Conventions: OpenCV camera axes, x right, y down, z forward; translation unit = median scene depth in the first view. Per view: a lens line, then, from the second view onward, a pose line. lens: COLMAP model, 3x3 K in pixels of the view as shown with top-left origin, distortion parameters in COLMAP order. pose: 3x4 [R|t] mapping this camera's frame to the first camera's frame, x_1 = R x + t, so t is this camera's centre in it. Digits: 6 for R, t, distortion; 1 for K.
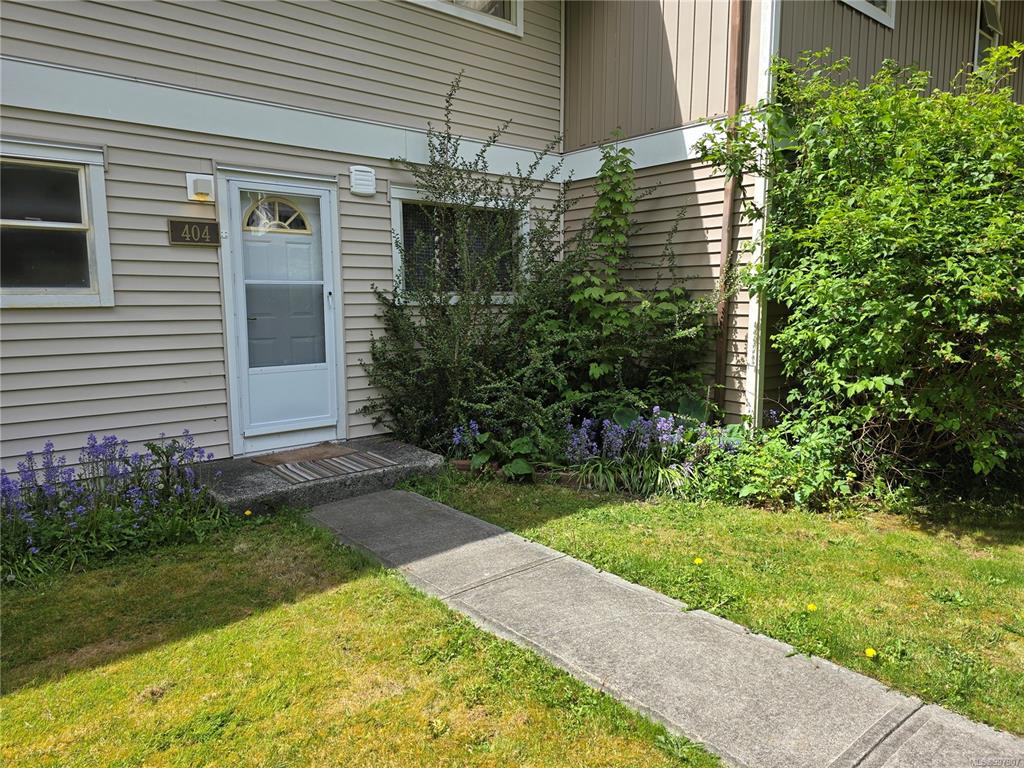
lens RADIAL K [[682.7, 0, 512.4], [0, 682.7, 382.7], [0, 0, 1]] dist [0.020604, -0.006622]
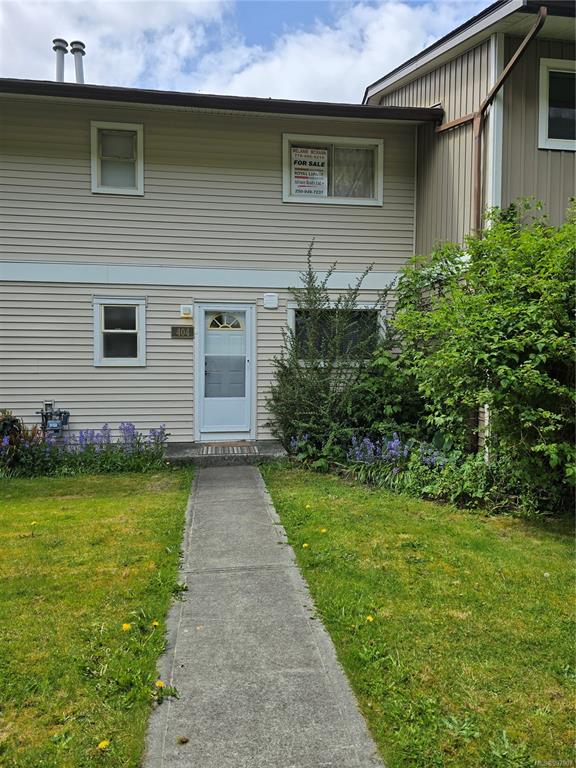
lens RADIAL K [[512.1, 0, 289.4], [0, 512.1, 383.1], [0, 0, 1]] dist [0.020604, -0.006622]
pose [[0.853755, 0.028362, -0.519902, 0.589391], [-0.072220, 0.995314, -0.064300, 0.014063], [0.515642, 0.092444, 0.851802, -0.145396]]
